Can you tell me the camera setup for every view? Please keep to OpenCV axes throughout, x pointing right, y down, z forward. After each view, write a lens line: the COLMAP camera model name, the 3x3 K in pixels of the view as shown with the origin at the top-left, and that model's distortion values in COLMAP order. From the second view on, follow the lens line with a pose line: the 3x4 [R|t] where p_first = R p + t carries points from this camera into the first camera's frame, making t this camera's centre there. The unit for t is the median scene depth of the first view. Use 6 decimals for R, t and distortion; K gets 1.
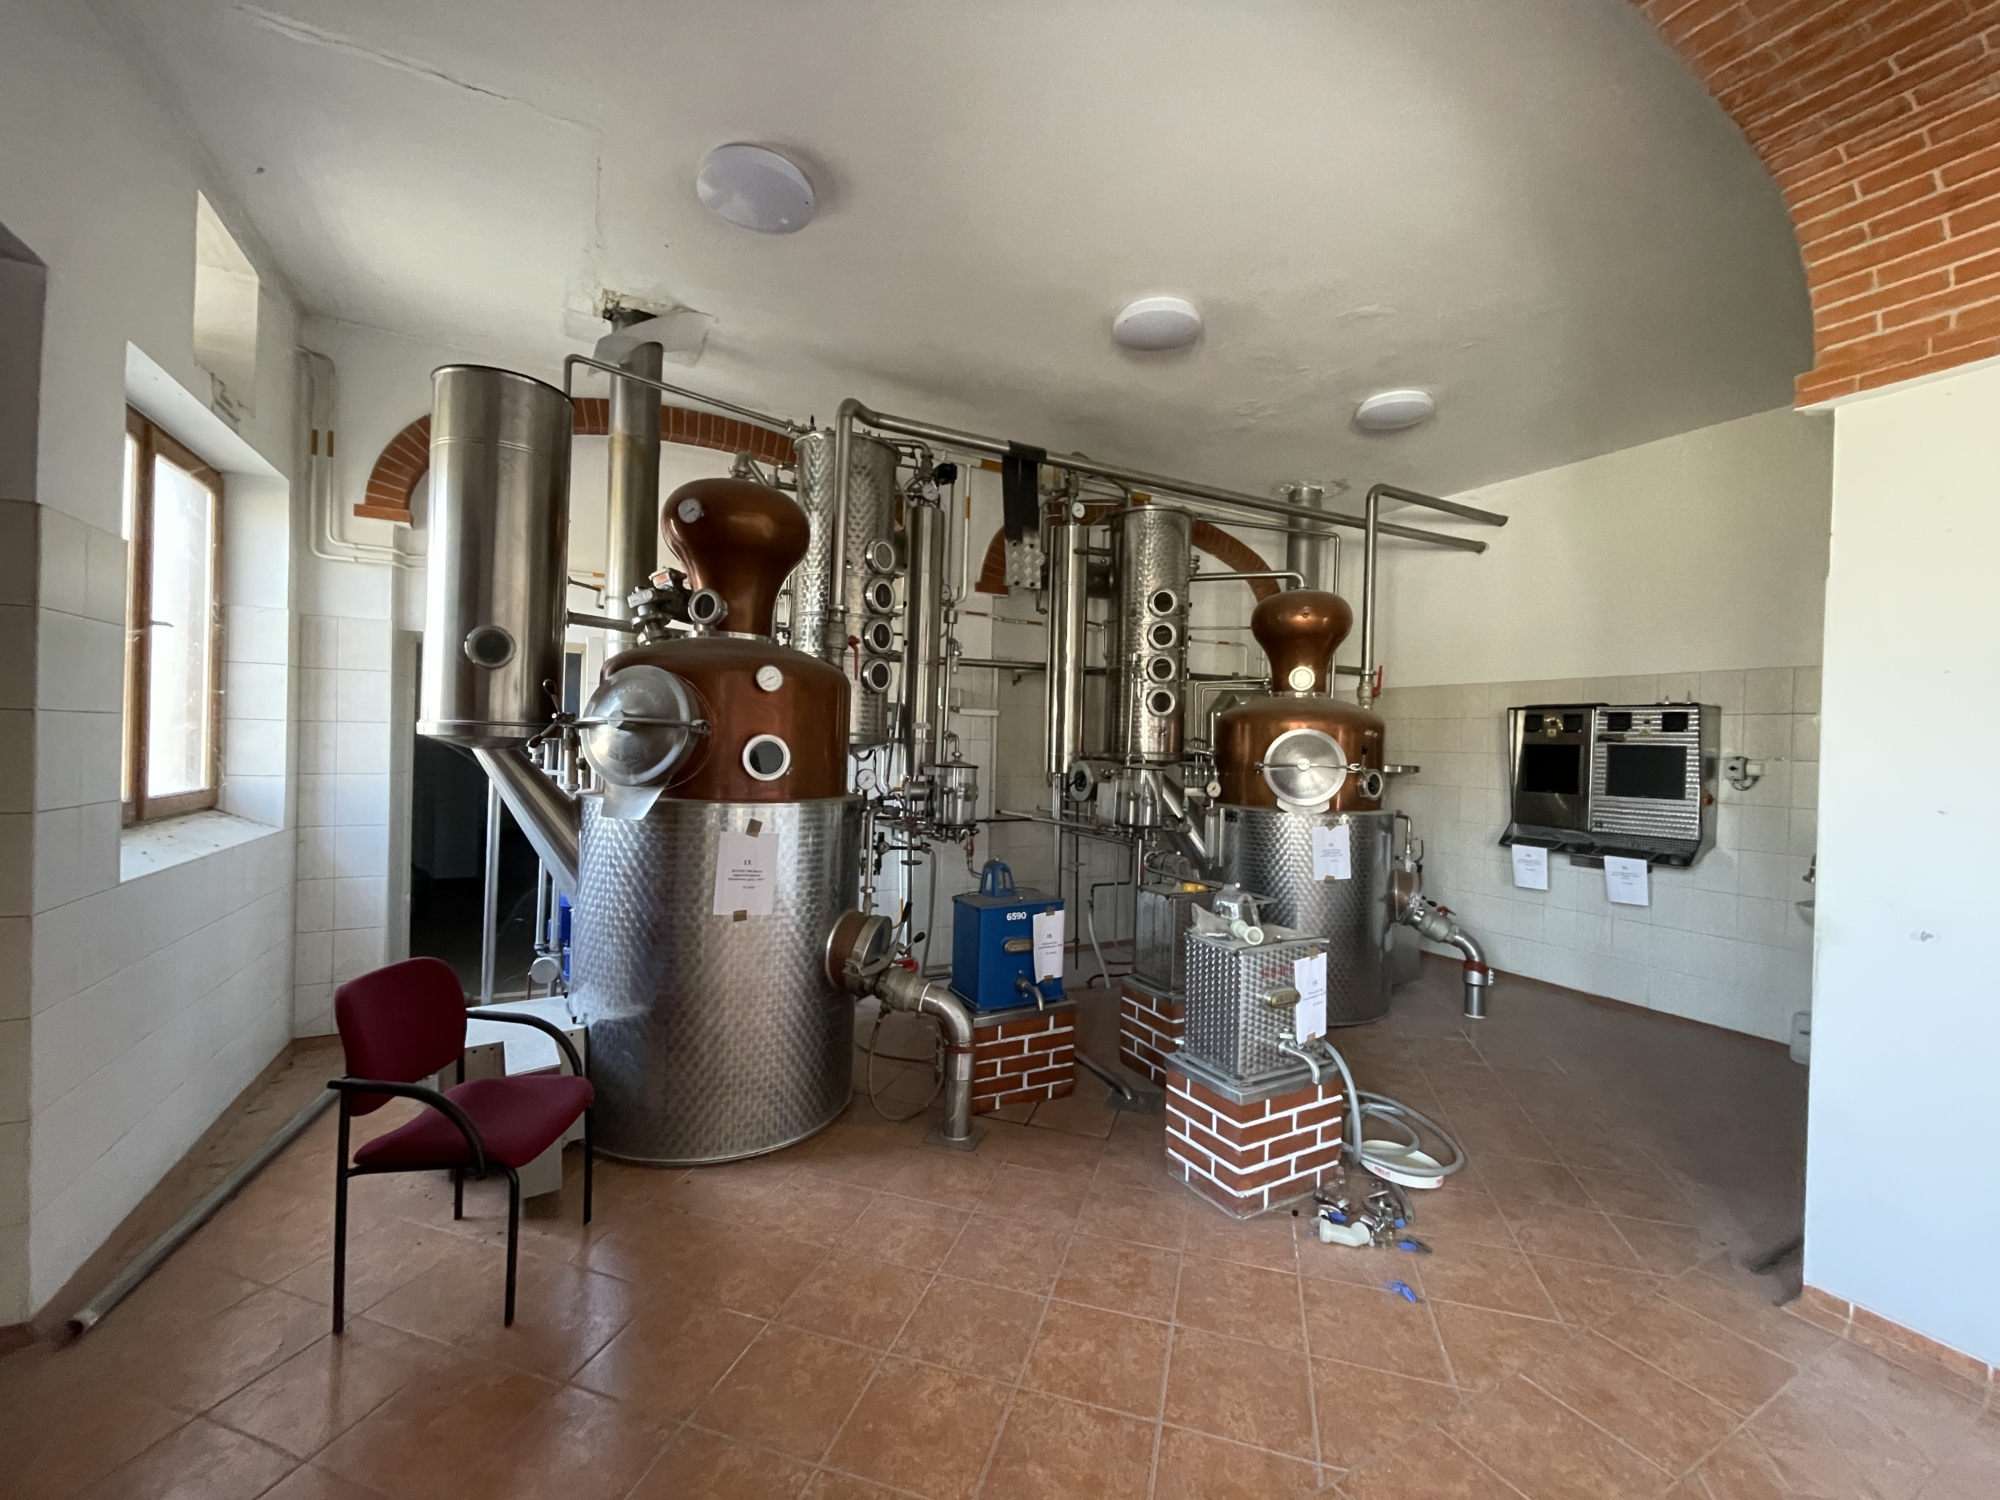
lens RADIAL K [[809.8, 0, 1001.8], [0, 809.8, 746.8], [0, 0, 1]] dist [0.000861, 0.000240]
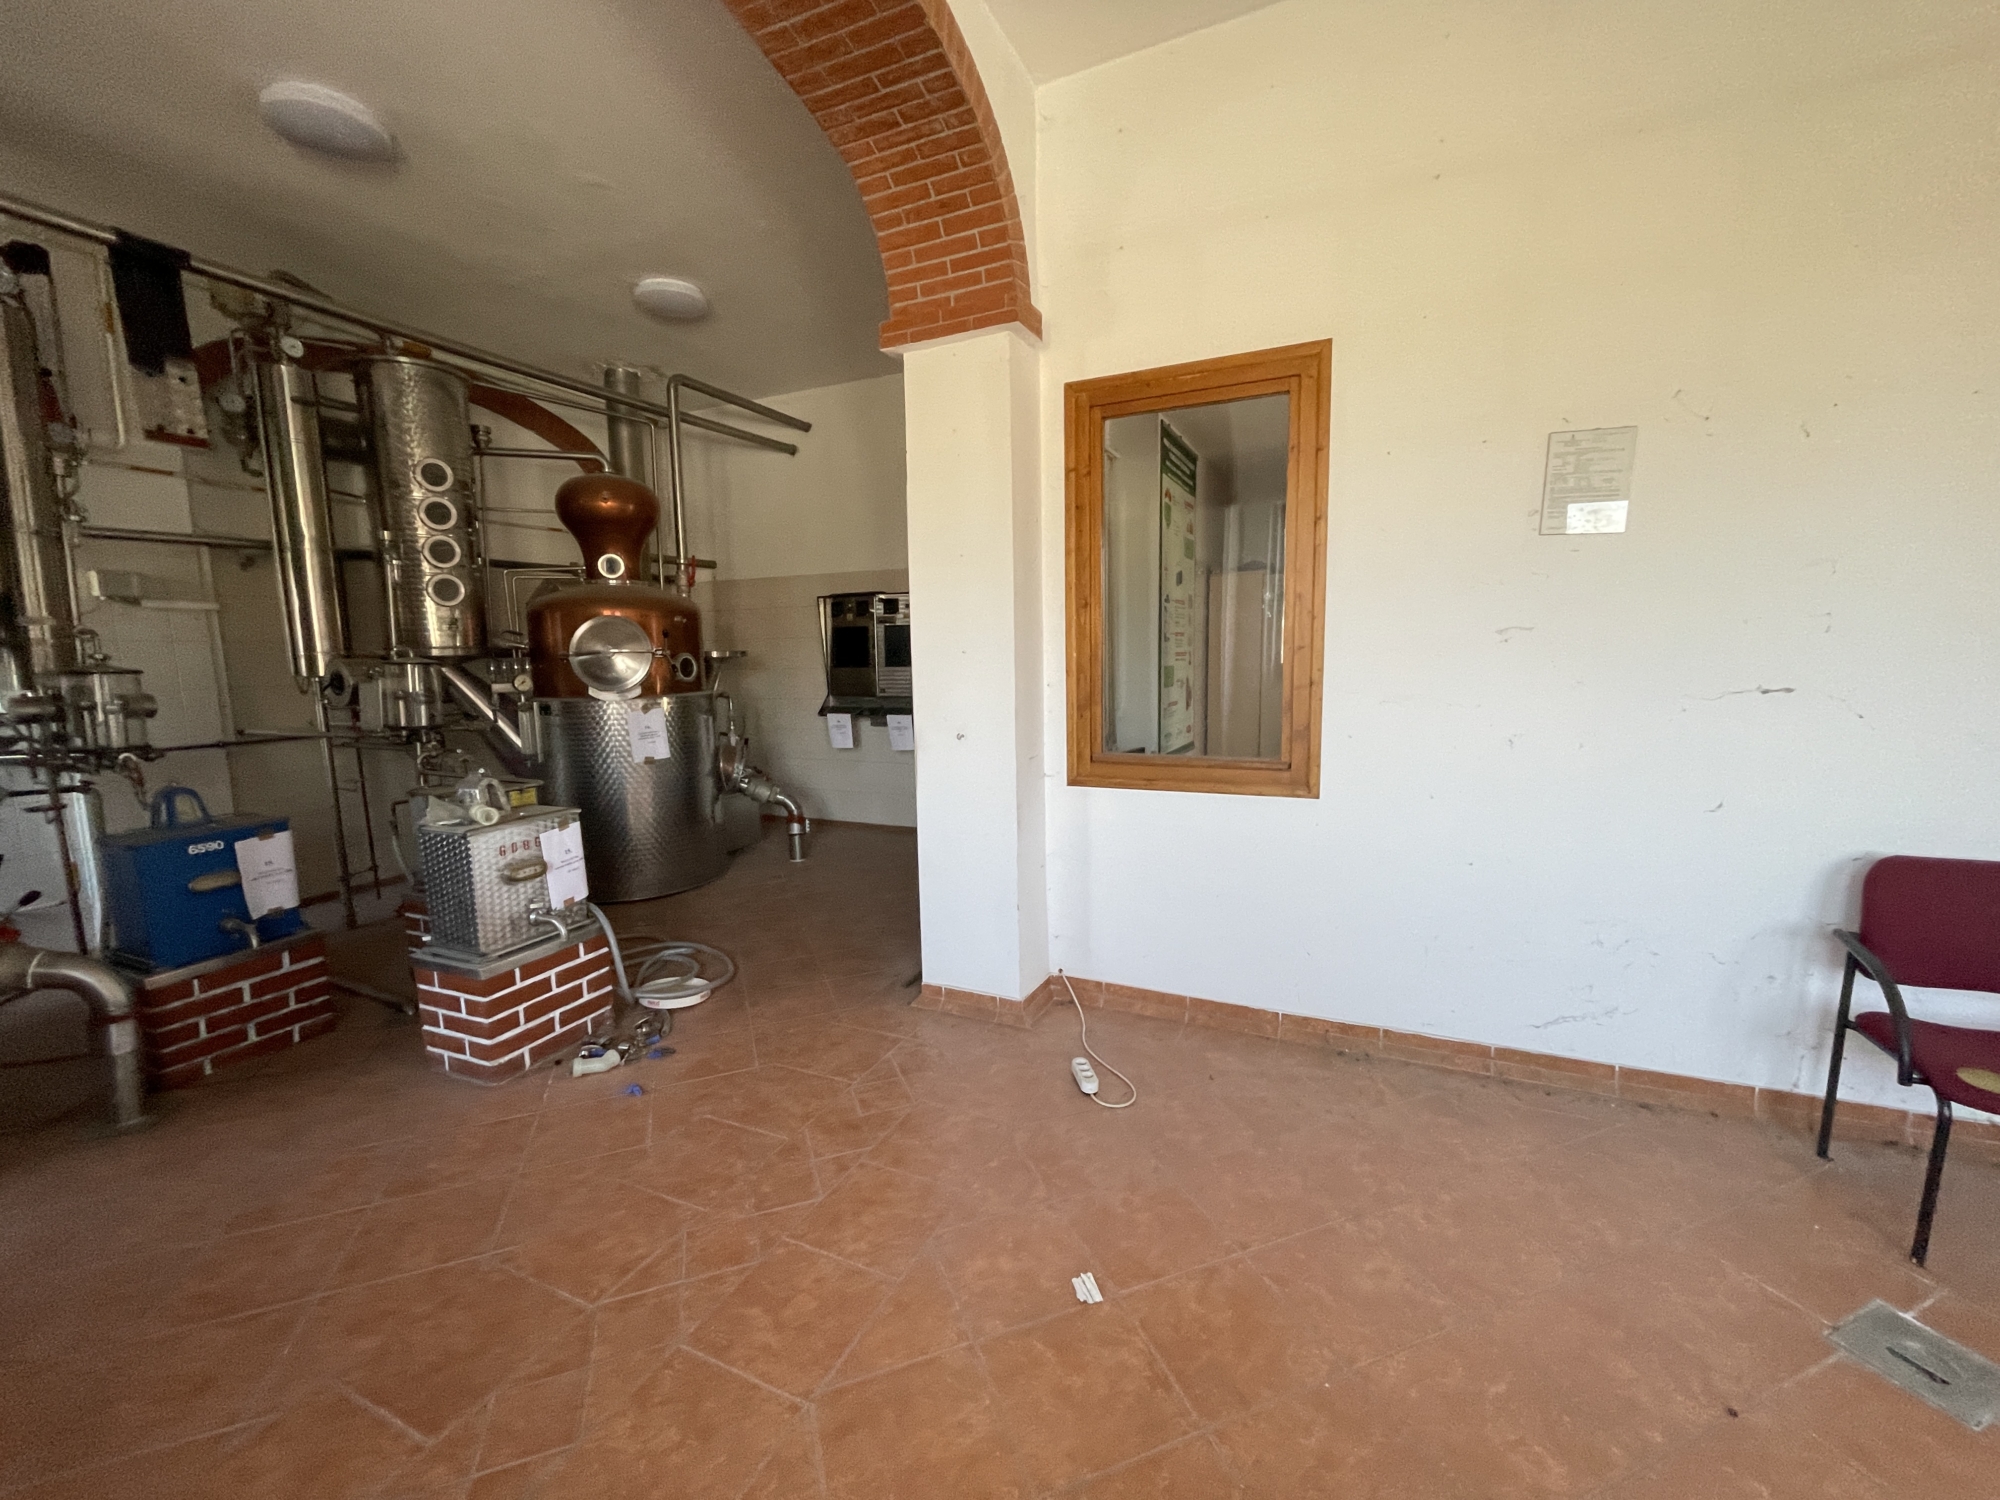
lens RADIAL K [[809.8, 0, 999.4], [0, 809.8, 748.0], [0, 0, 1]] dist [0.000861, 0.000240]
pose [[0.796835, -0.114664, 0.593216, 0.151673], [0.043290, 0.990138, 0.133236, 0.028585], [-0.602644, -0.080487, 0.793941, -0.109215]]
